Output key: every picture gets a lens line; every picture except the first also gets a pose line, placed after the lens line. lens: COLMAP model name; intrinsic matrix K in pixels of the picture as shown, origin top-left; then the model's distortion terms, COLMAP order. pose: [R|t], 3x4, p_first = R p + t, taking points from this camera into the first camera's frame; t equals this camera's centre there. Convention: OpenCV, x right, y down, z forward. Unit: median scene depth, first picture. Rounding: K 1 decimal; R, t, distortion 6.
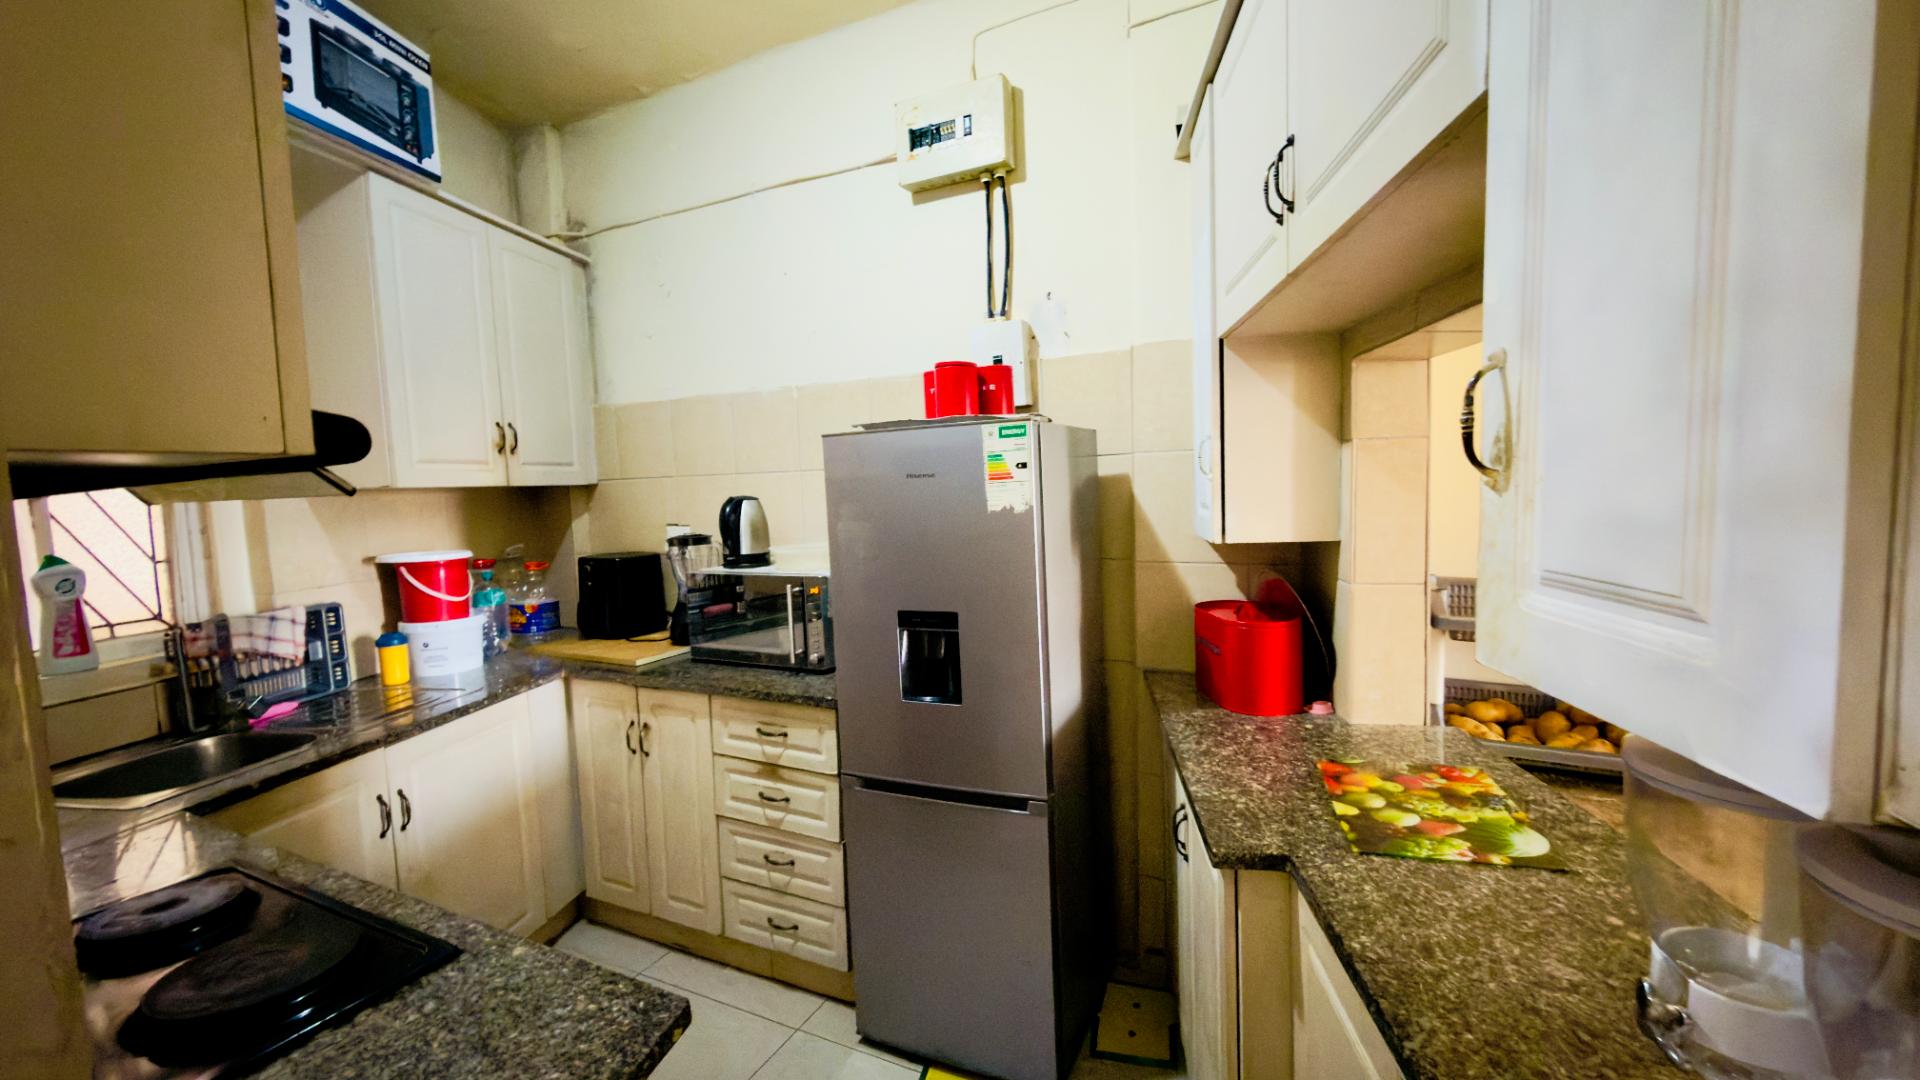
lens RADIAL K [[767.6, 0, 958.9], [0, 767.6, 540.9], [0, 0, 1]] dist [-0.001091, 0.000361]
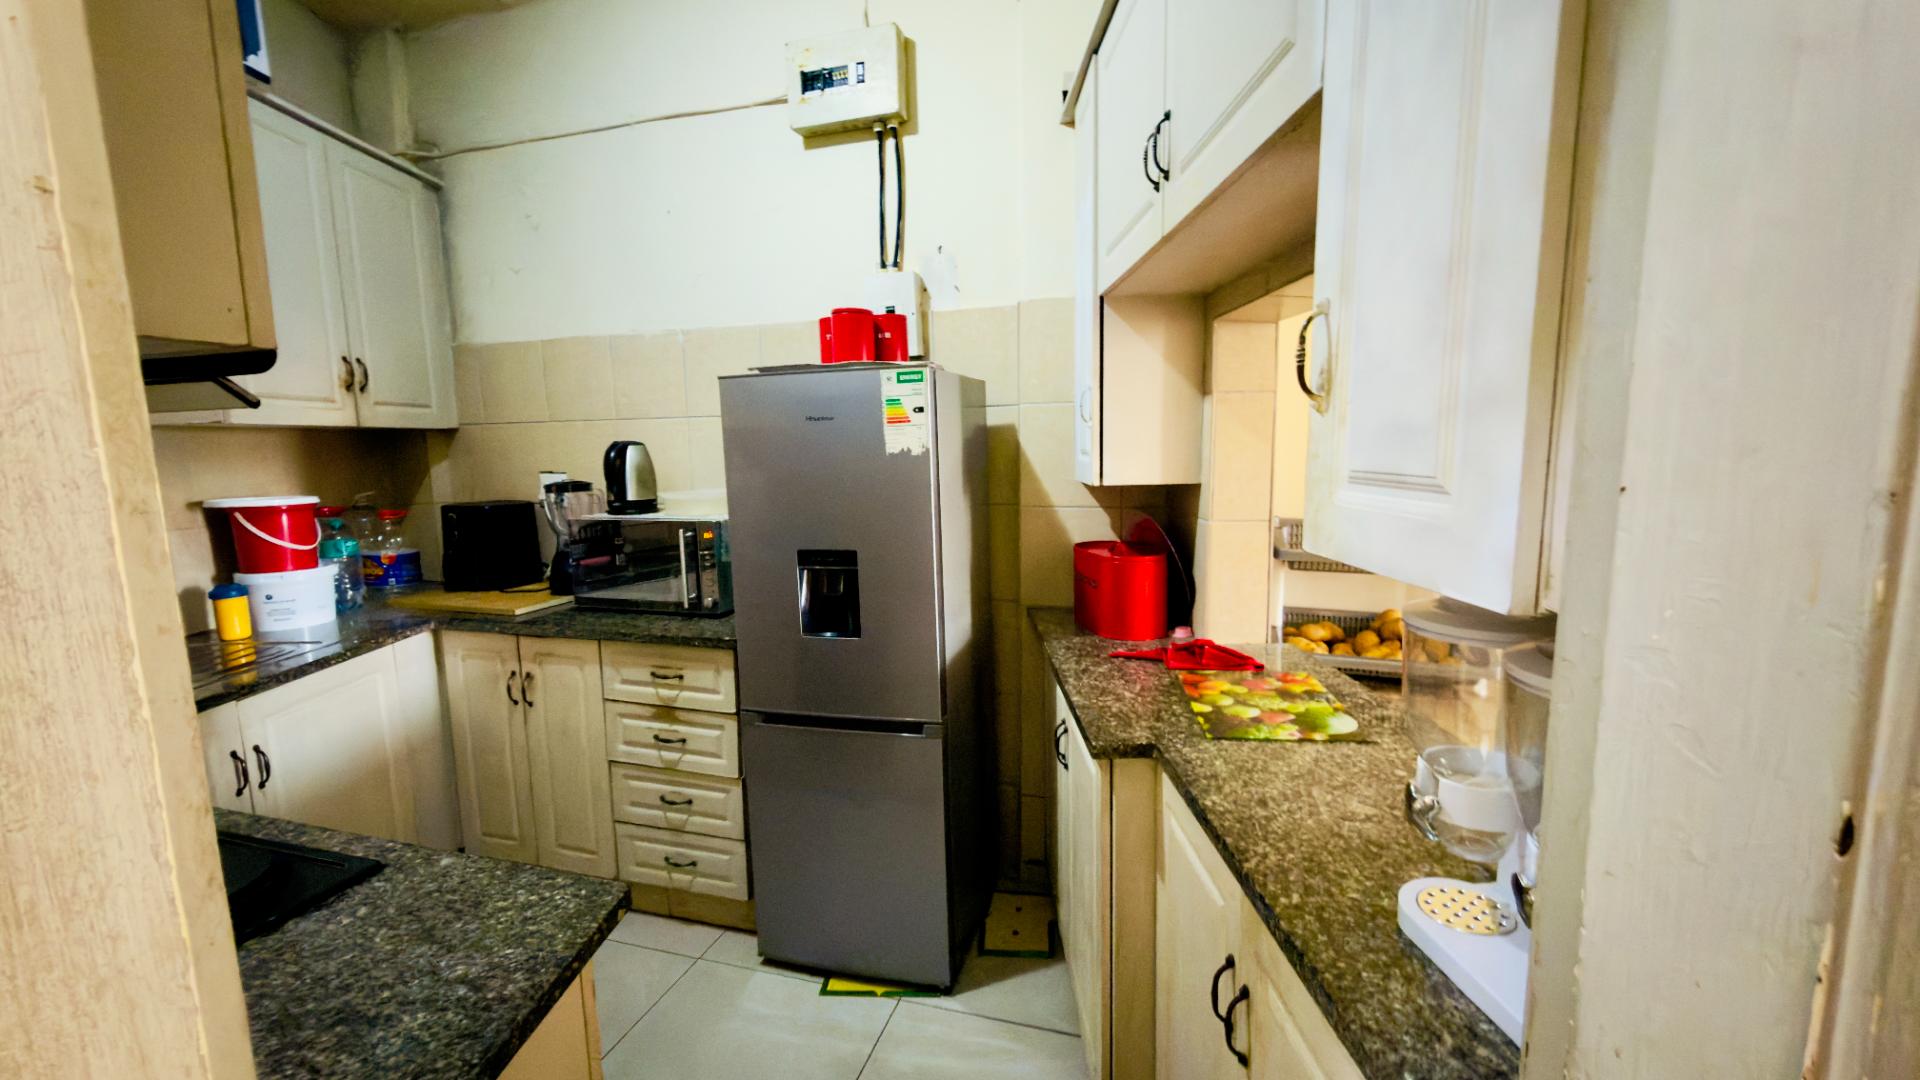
lens RADIAL K [[769.6, 0, 959.2], [0, 769.6, 541.3], [0, 0, 1]] dist [-0.001803, -0.000335]
pose [[0.987239, -0.004377, 0.159184, -0.024839], [-0.003389, 0.998818, 0.048486, 0.023524], [-0.159208, -0.048407, 0.986058, -0.045702]]
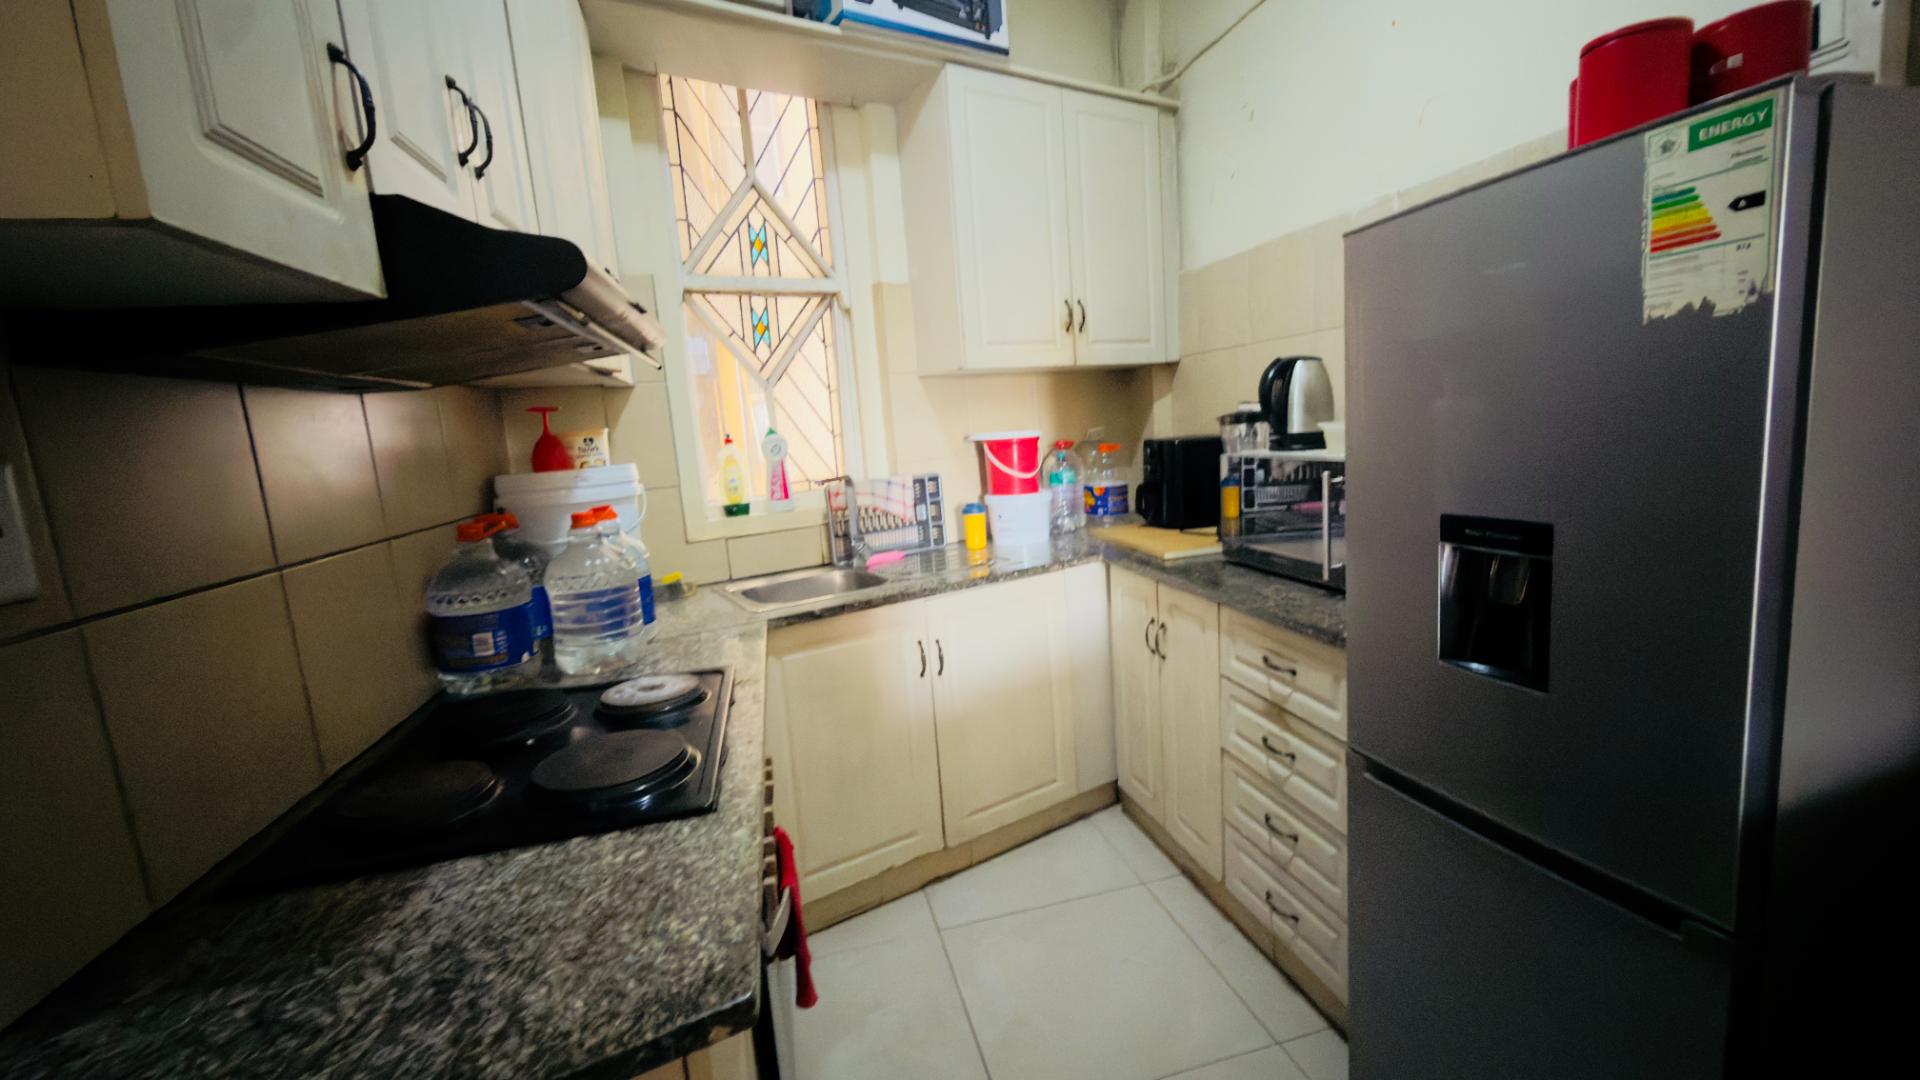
lens RADIAL K [[767.6, 0, 958.9], [0, 767.6, 540.9], [0, 0, 1]] dist [-0.001091, 0.000361]
pose [[0.650829, 0.104632, -0.751980, 0.105446], [-0.007180, 0.991262, 0.131712, 0.029880], [0.759190, -0.080322, 0.645894, 0.276107]]
